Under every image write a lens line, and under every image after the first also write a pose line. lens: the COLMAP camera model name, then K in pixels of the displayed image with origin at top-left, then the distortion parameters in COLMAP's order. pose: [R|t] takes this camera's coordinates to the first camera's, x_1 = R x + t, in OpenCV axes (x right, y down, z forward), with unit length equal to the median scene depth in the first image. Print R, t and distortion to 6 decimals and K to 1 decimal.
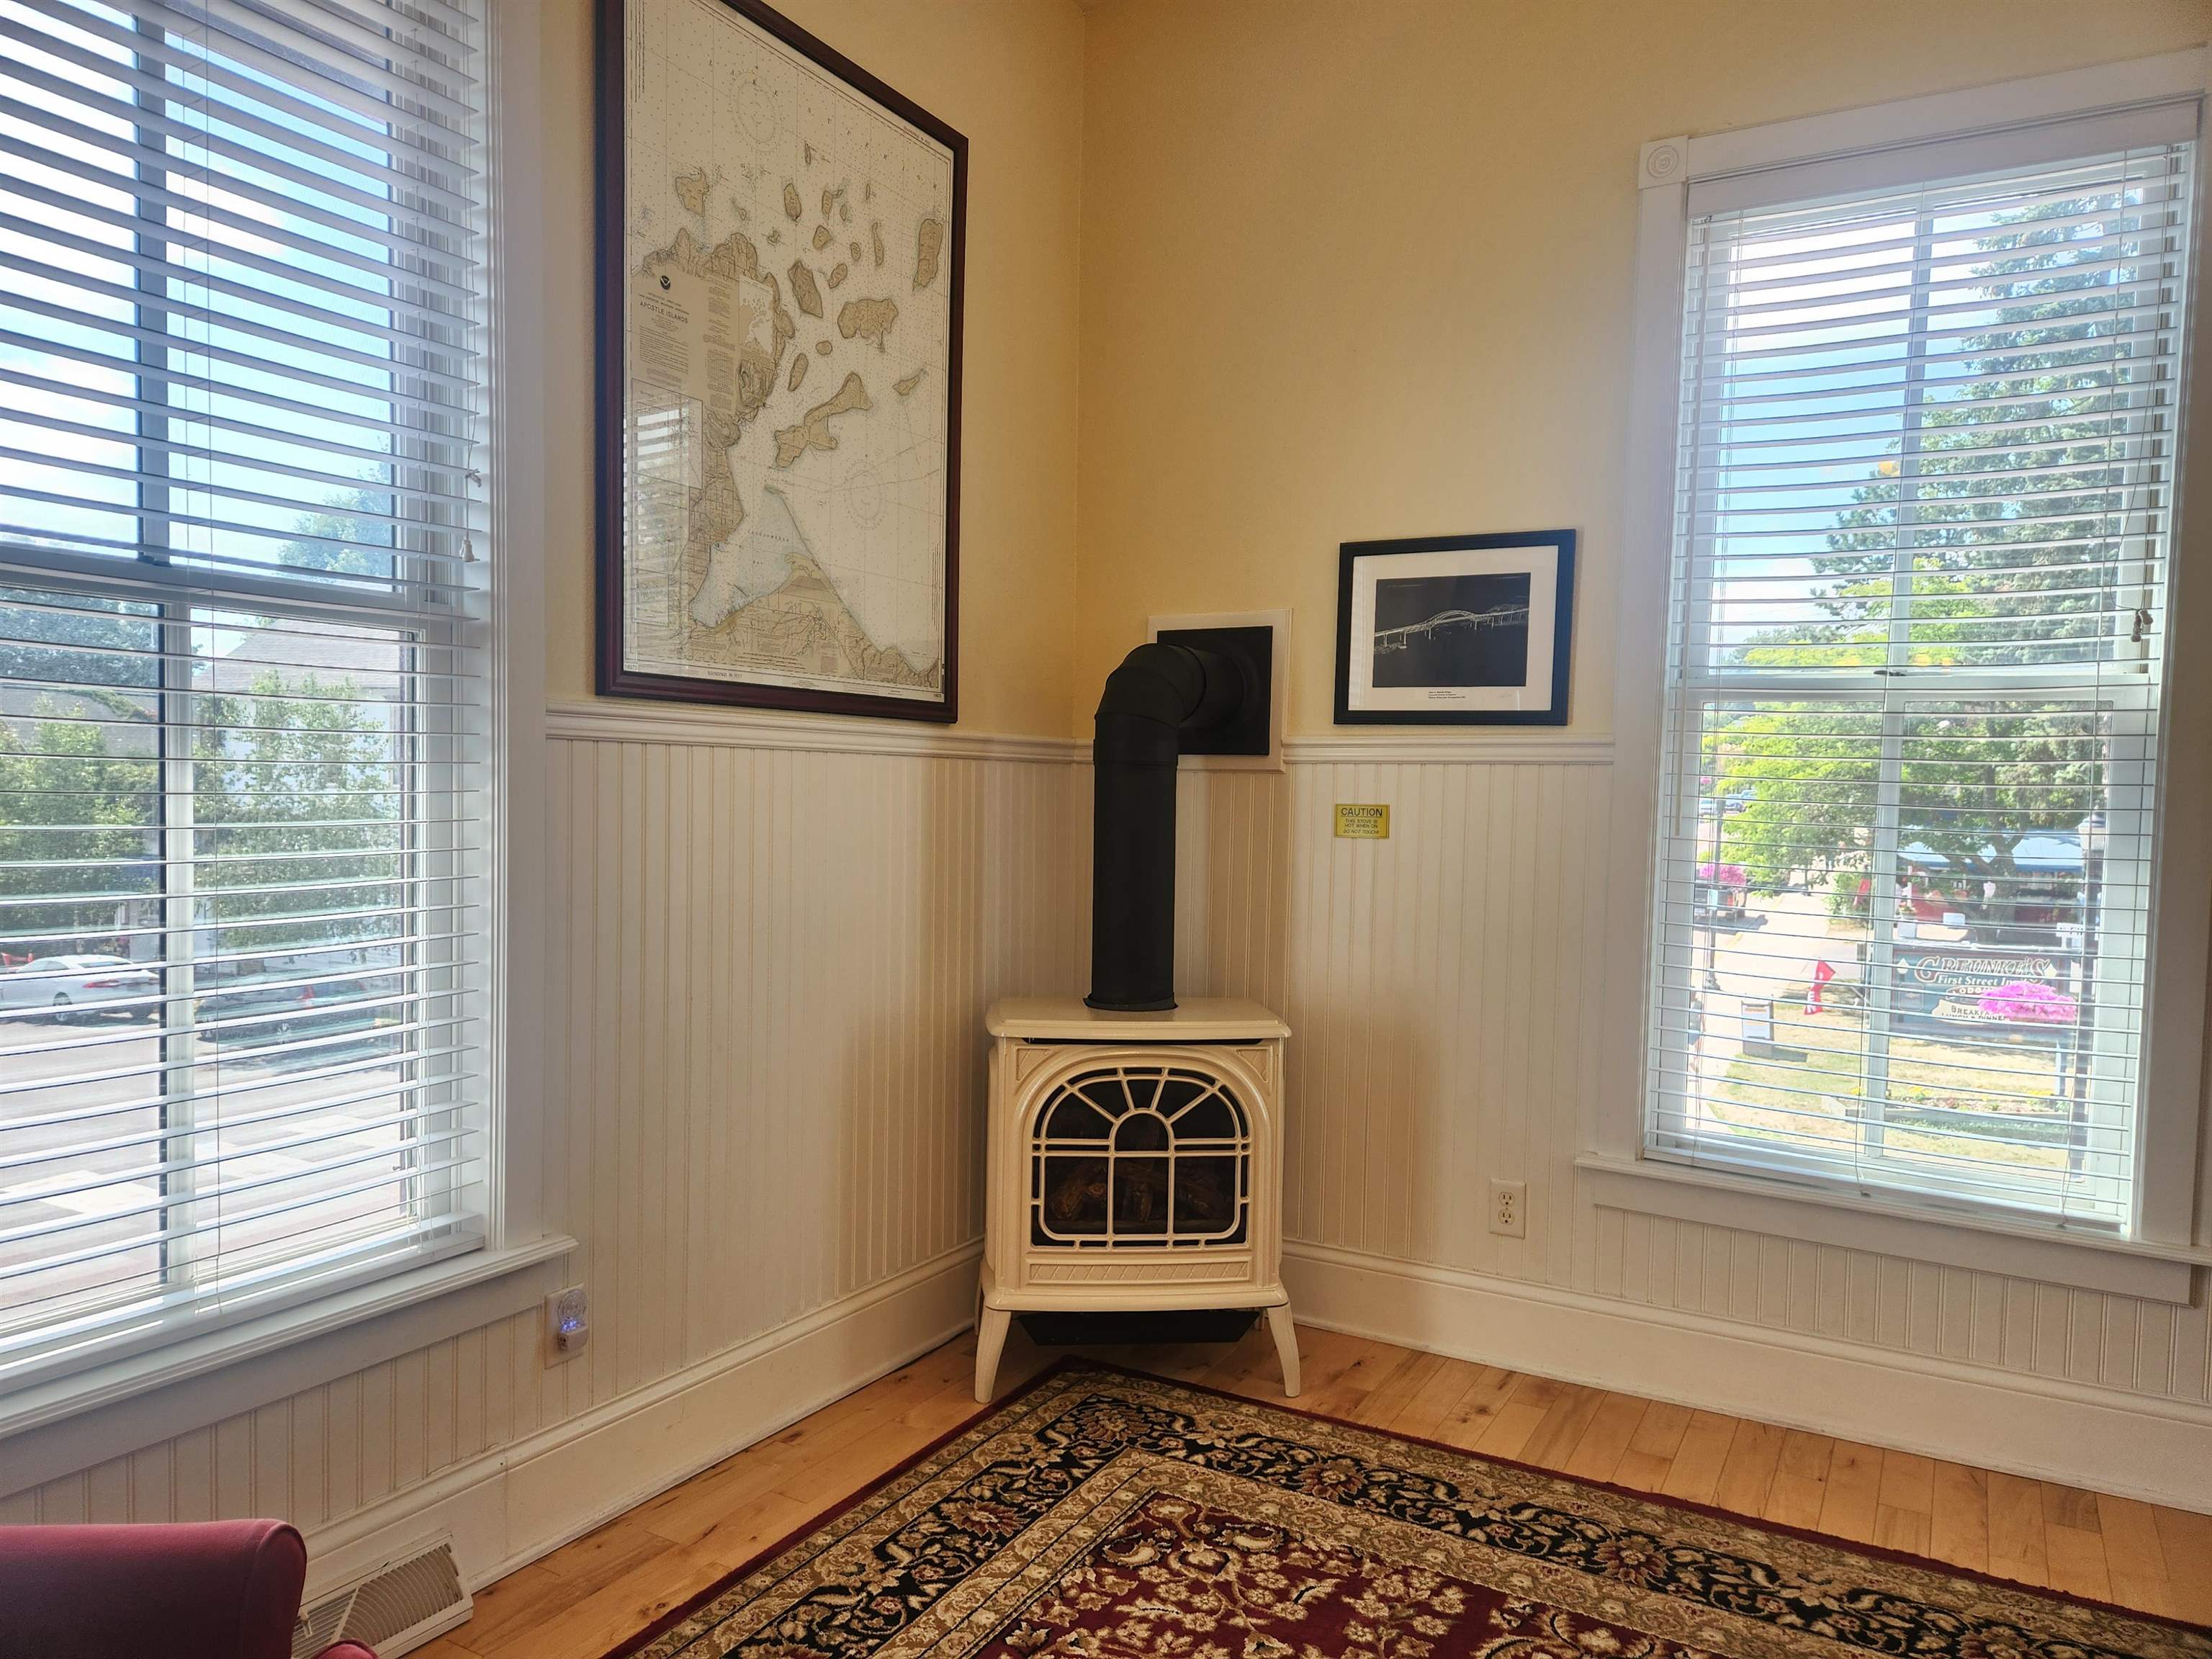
lens RADIAL K [[1528.5, 0, 1106.0], [0, 1528.5, 829.5], [0, 0, 1]] dist [0.032736, -0.001157]
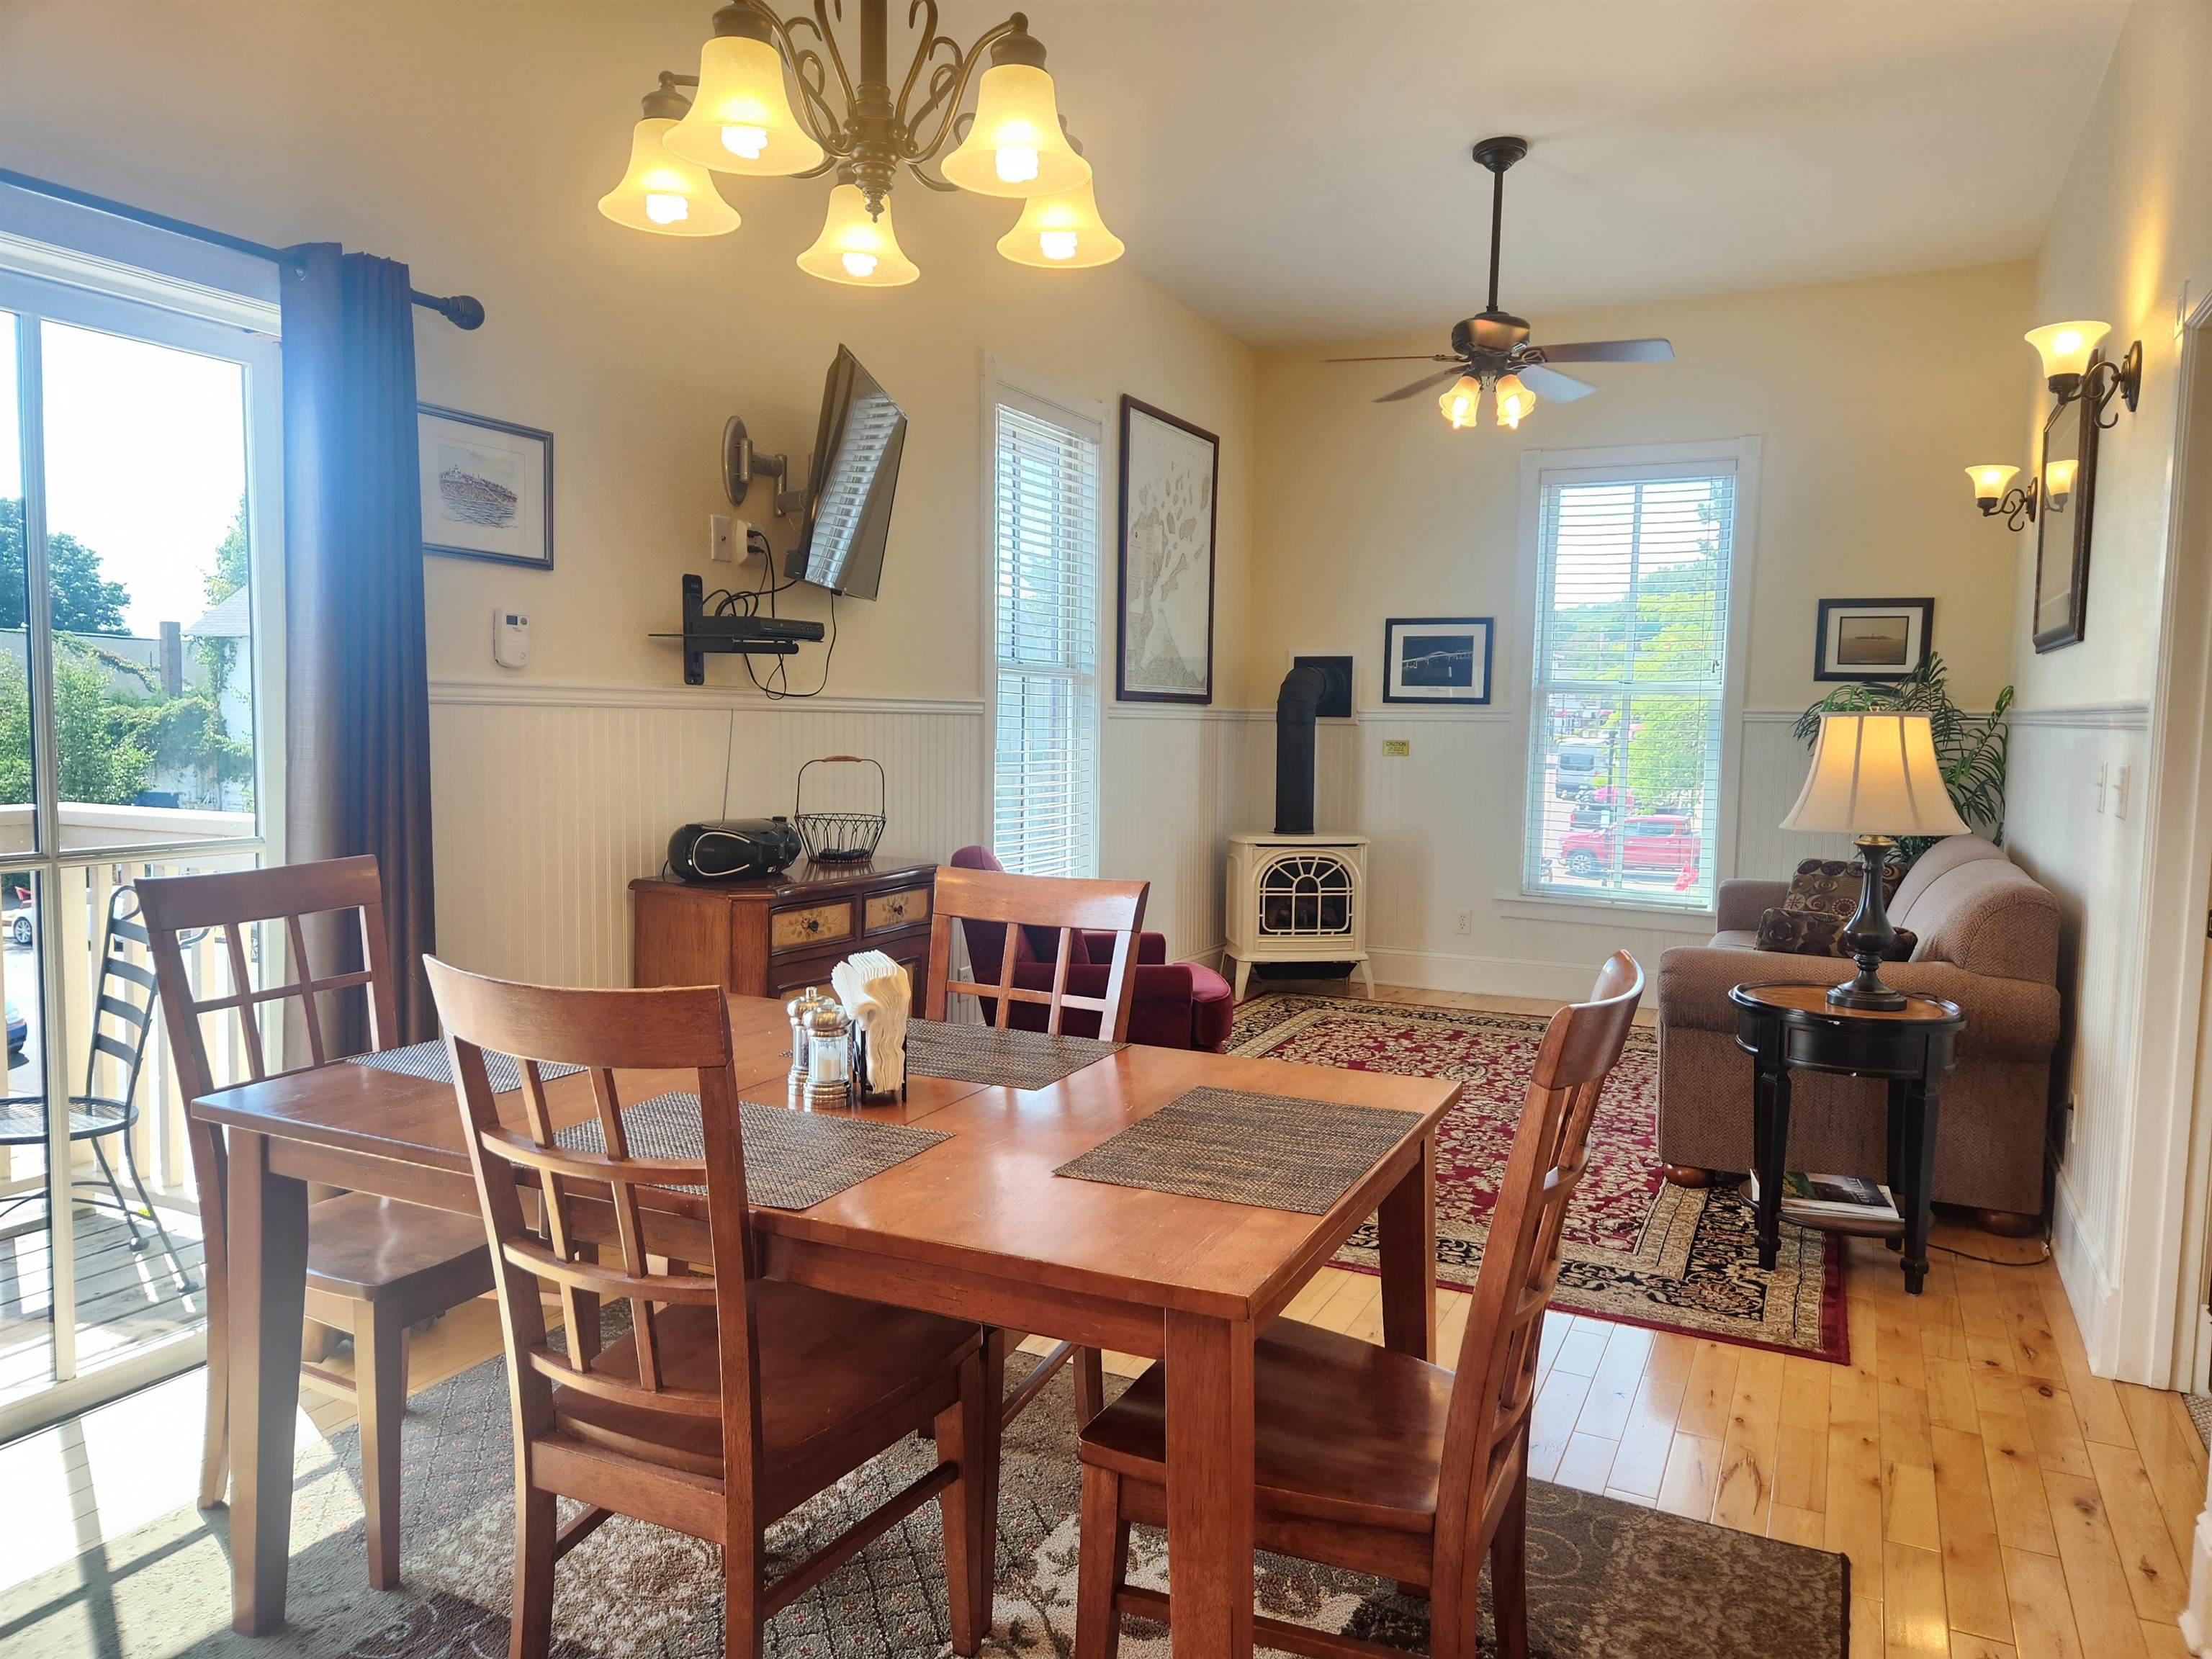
lens RADIAL K [[1506.3, 0, 1106.0], [0, 1506.3, 829.5], [0, 0, 1]] dist [-0.001371, -0.000091]
pose [[0.998649, -0.012619, 0.050403, -0.378149], [0.010419, 0.998991, 0.043679, 0.013553], [-0.050903, -0.043095, 0.997773, -1.192319]]
